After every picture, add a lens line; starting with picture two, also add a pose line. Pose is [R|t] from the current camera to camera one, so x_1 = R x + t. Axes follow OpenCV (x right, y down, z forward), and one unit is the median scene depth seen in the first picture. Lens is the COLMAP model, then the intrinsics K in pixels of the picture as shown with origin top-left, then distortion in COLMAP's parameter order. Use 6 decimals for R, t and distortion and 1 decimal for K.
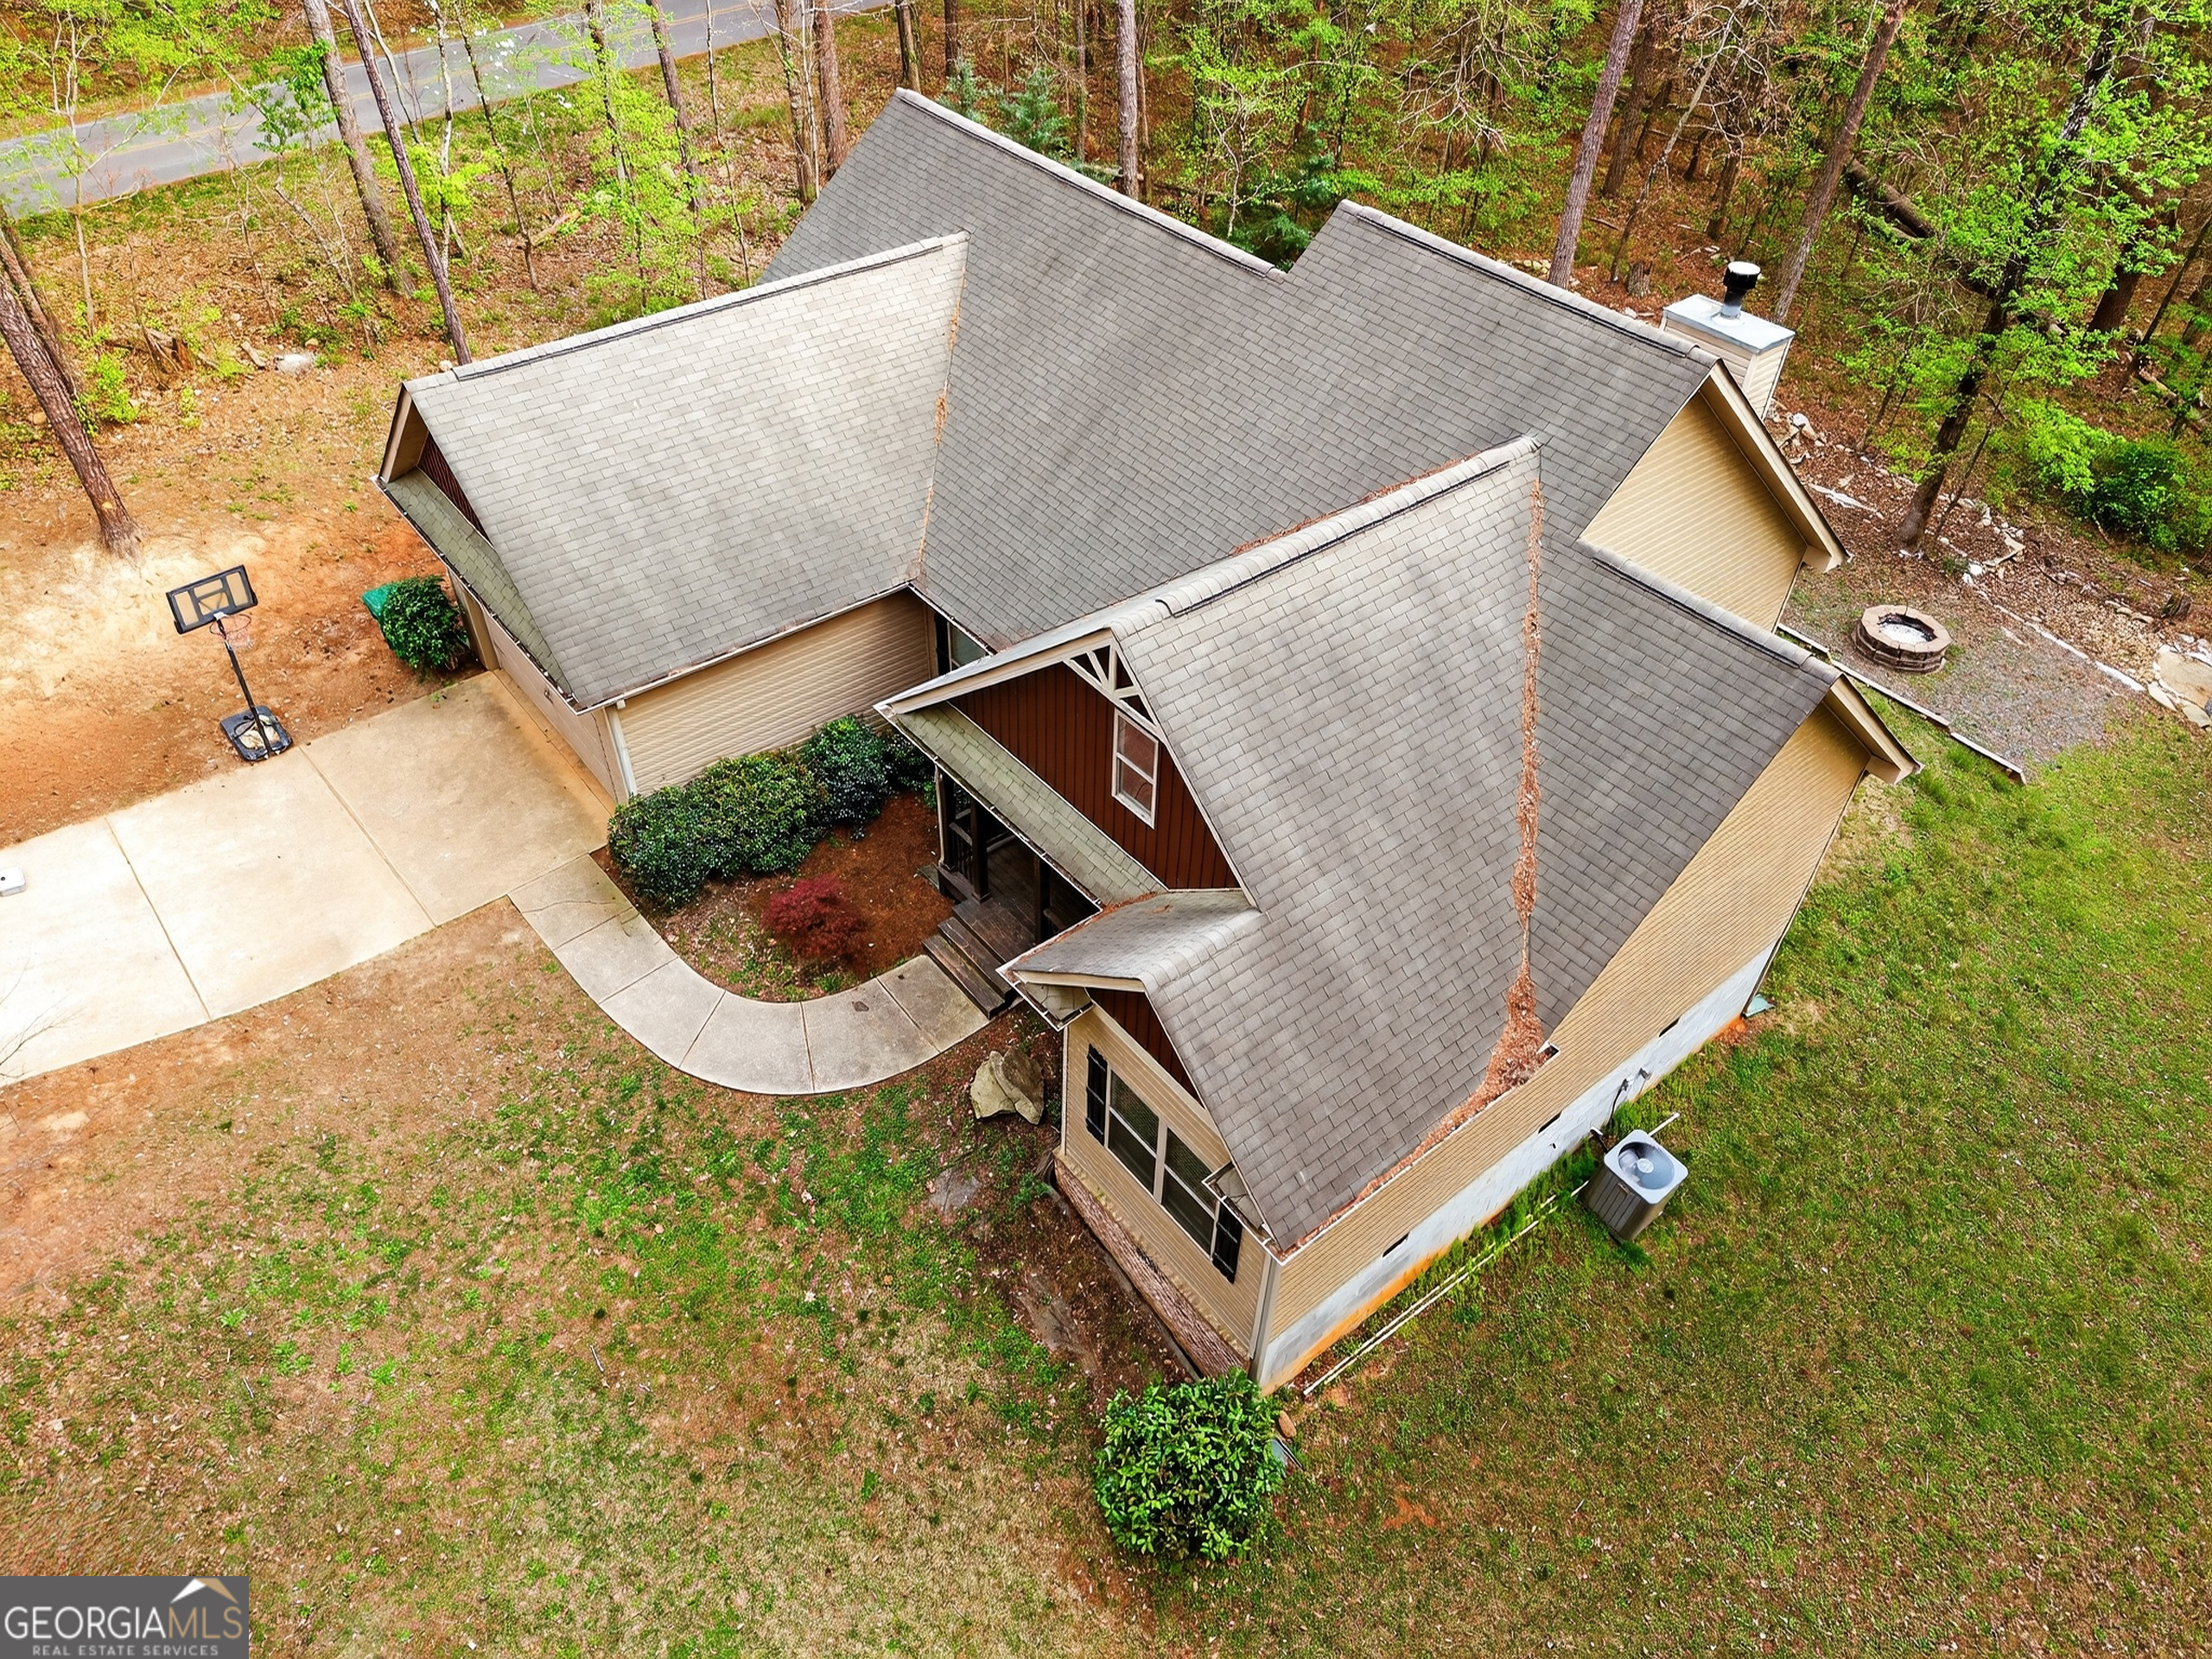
lens RADIAL K [[1525.5, 0, 1084.0], [0, 1525.5, 836.1], [0, 0, 1]] dist [0.006164, -0.002144]
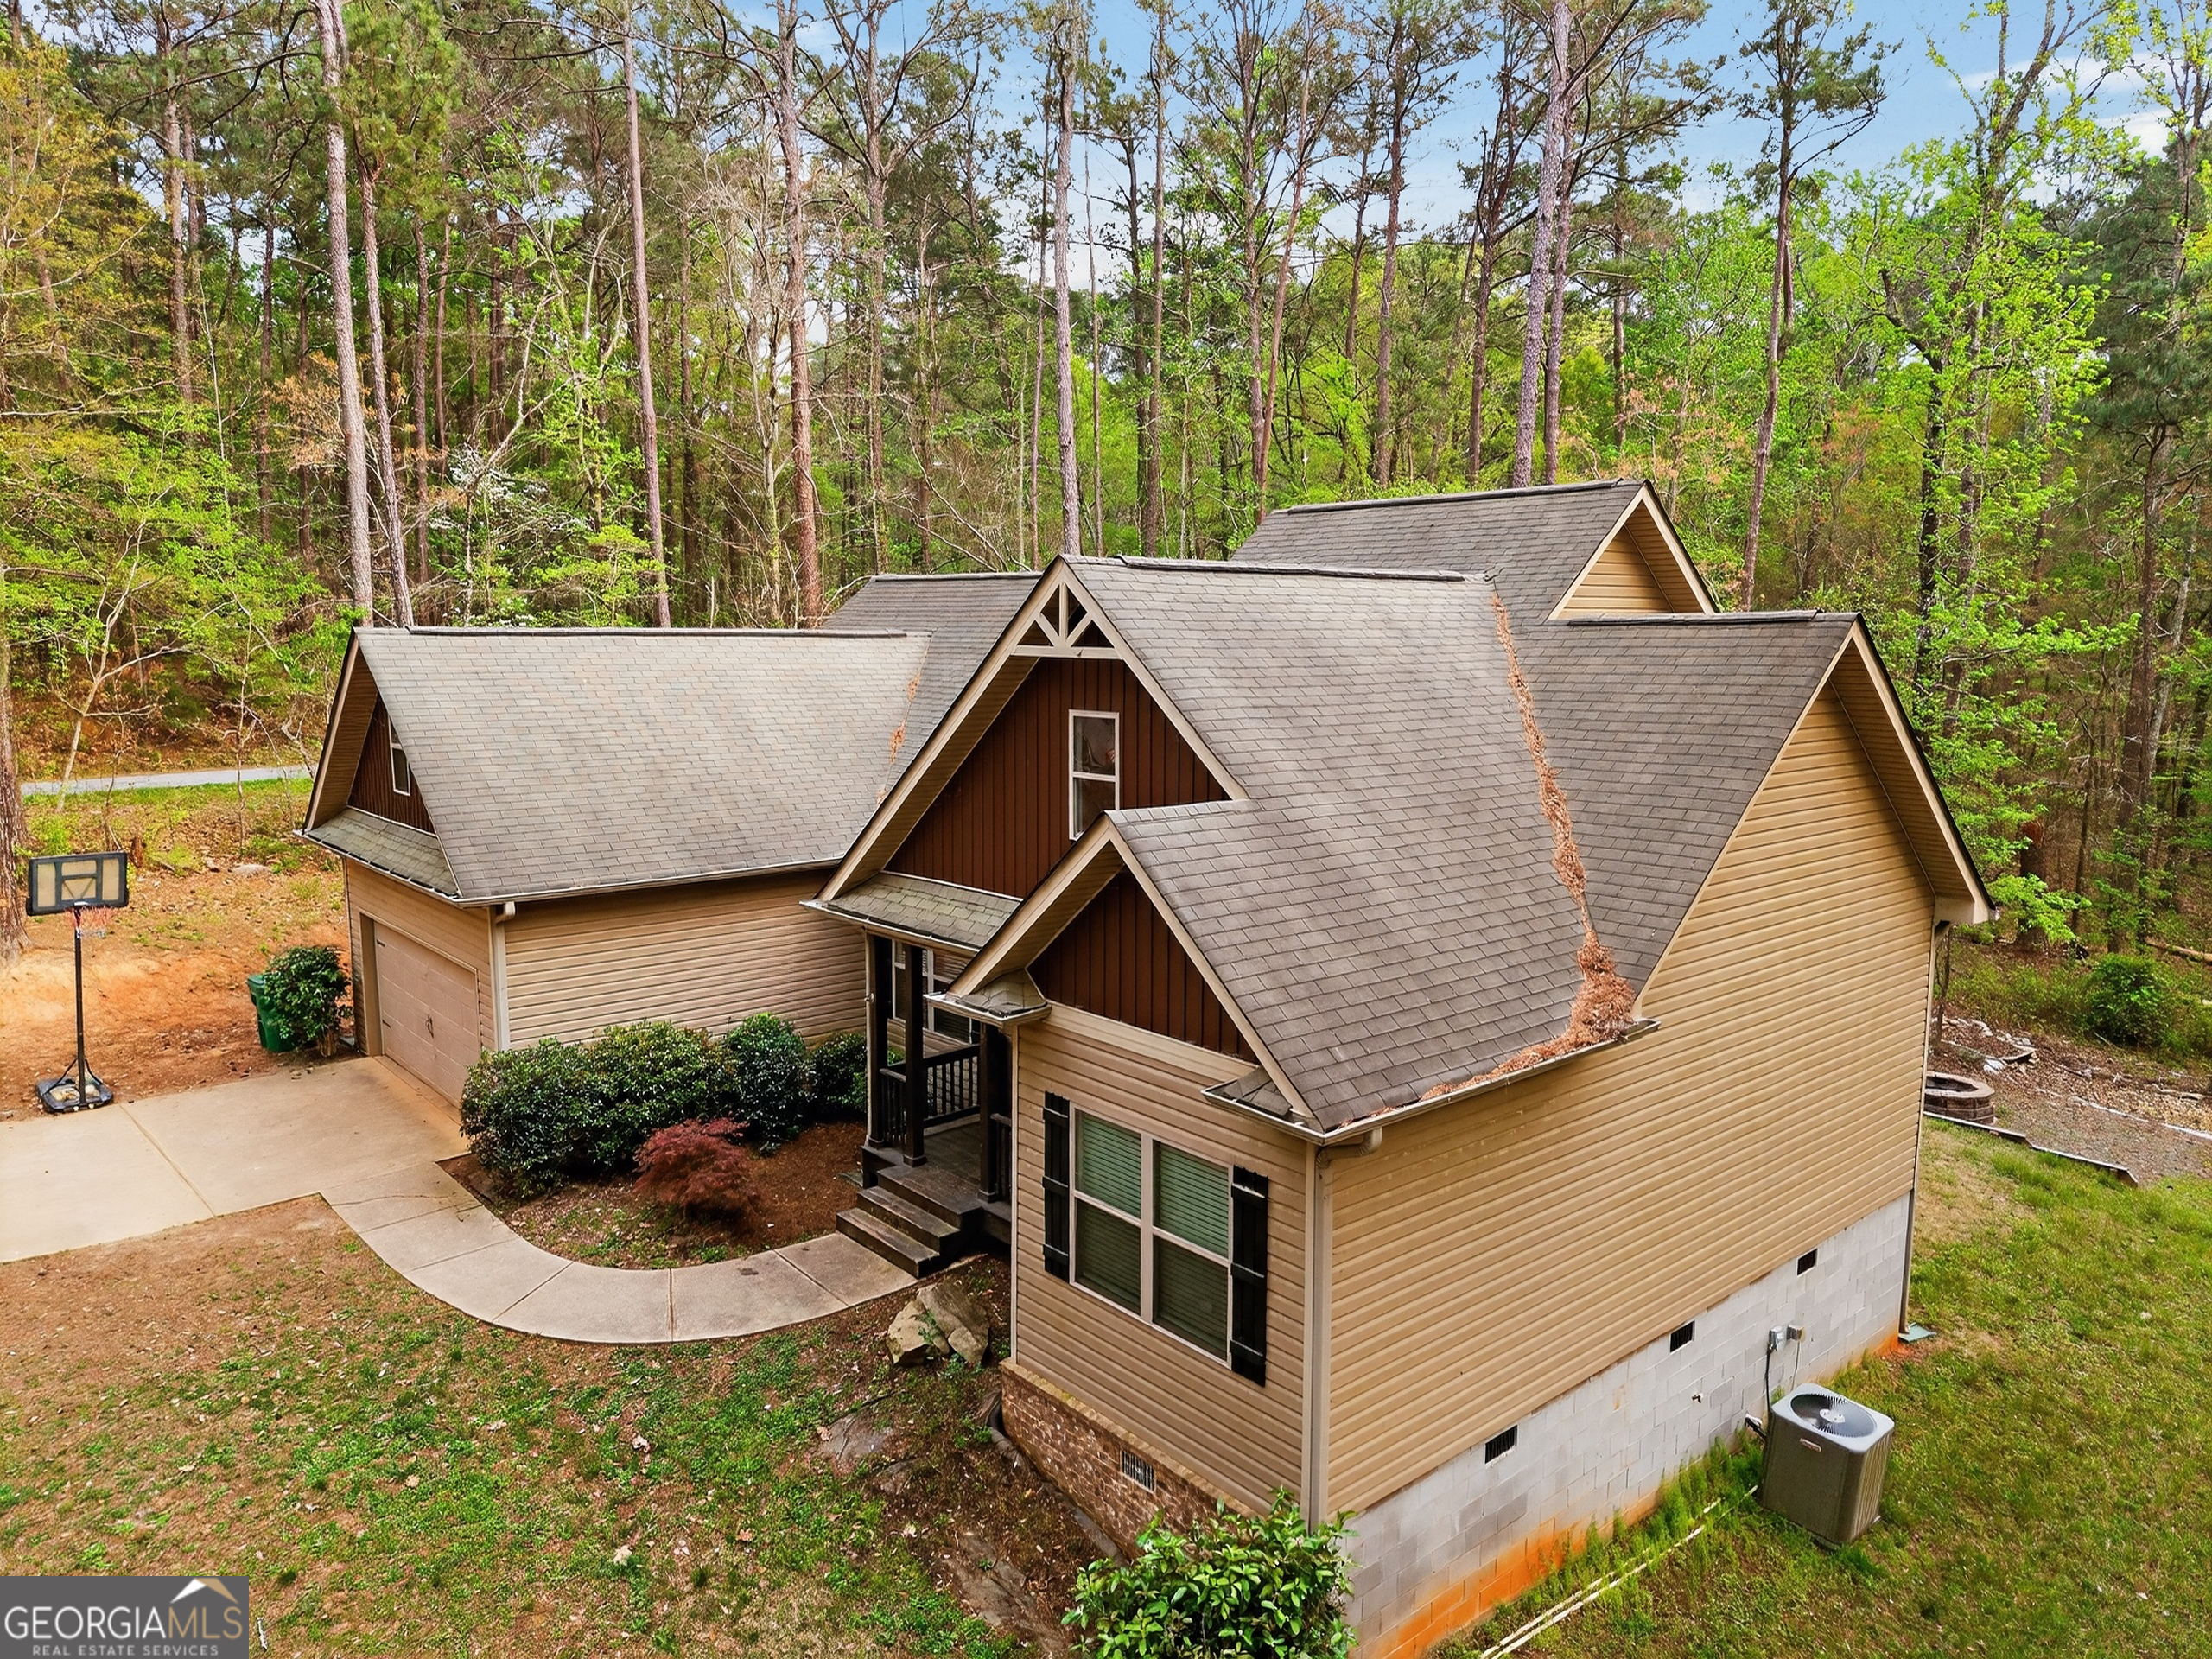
lens RADIAL K [[1519.2, 0, 1089.2], [0, 1519.2, 793.4], [0, 0, 1]] dist [0.005352, -0.003356]
pose [[0.999519, -0.016413, 0.026295, 0.006822], [0.028798, 0.805480, -0.591923, 0.395644], [-0.011465, 0.592396, 0.805565, 0.261351]]
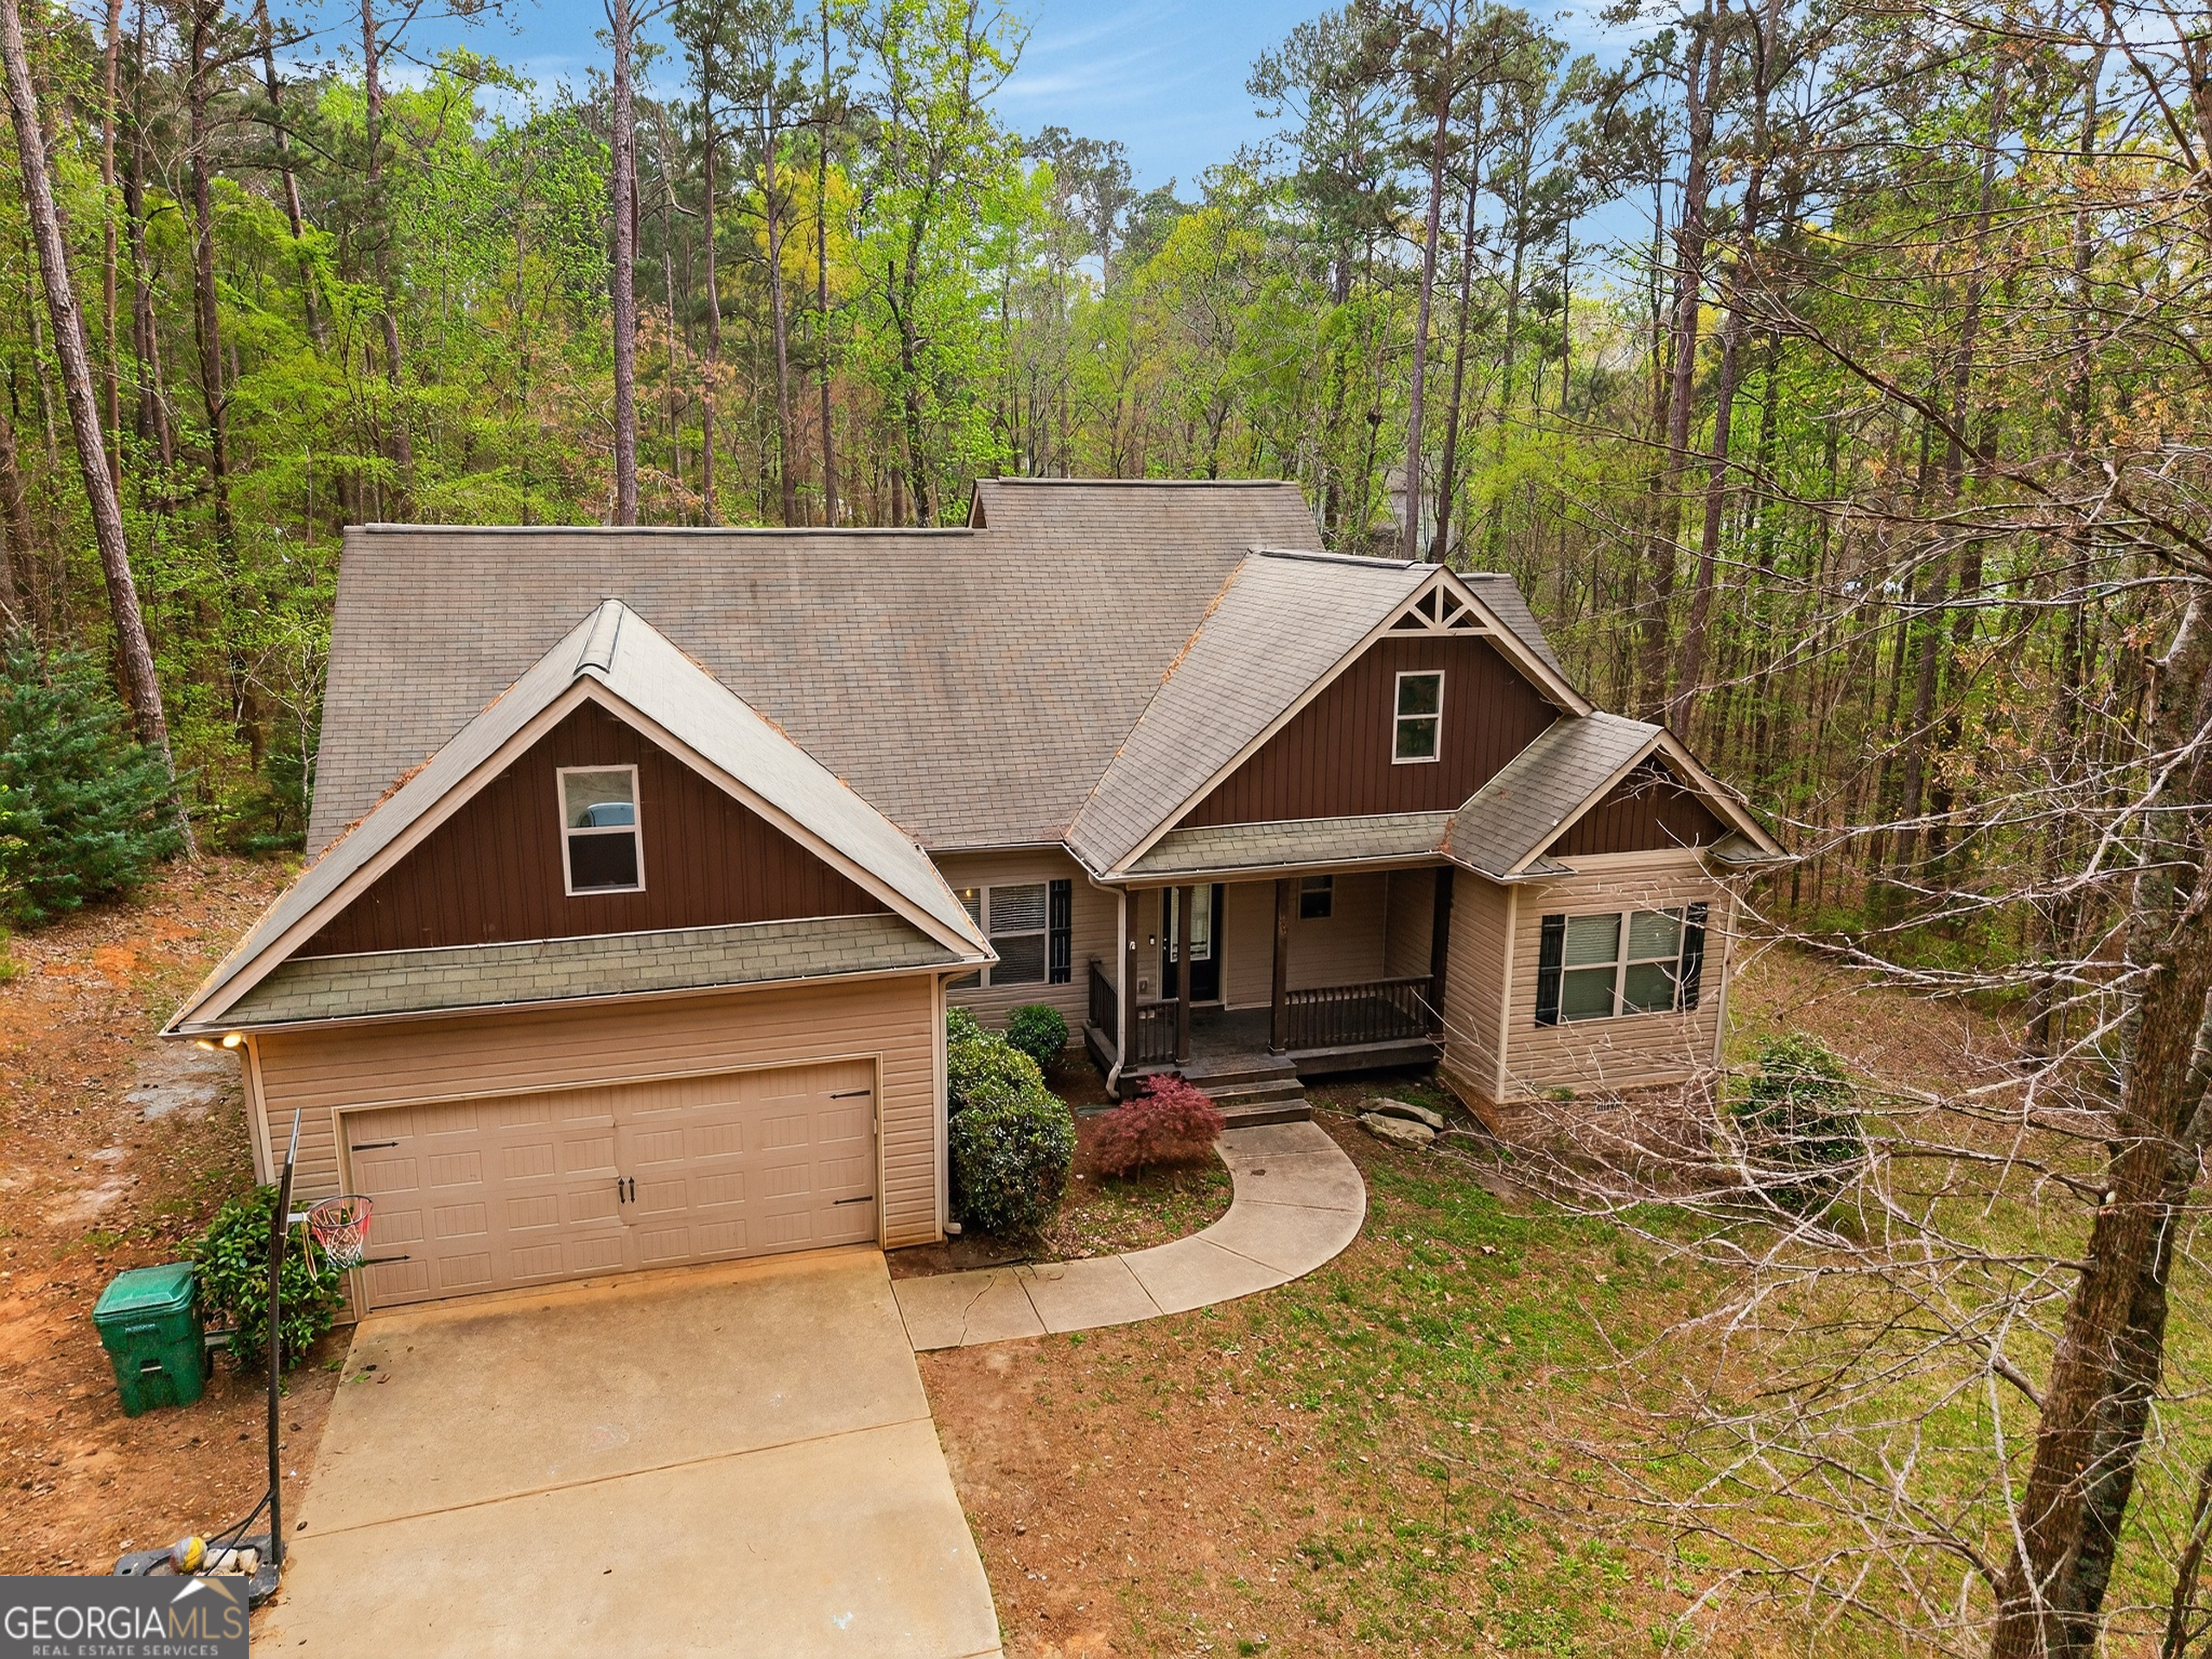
lens RADIAL K [[1519.2, 0, 1089.2], [0, 1519.2, 793.4], [0, 0, 1]] dist [0.005352, -0.003356]
pose [[0.379051, -0.205128, 0.902354, -1.011467], [0.630874, 0.770669, -0.089817, -0.047174], [-0.676993, 0.603317, 0.421533, 0.584244]]
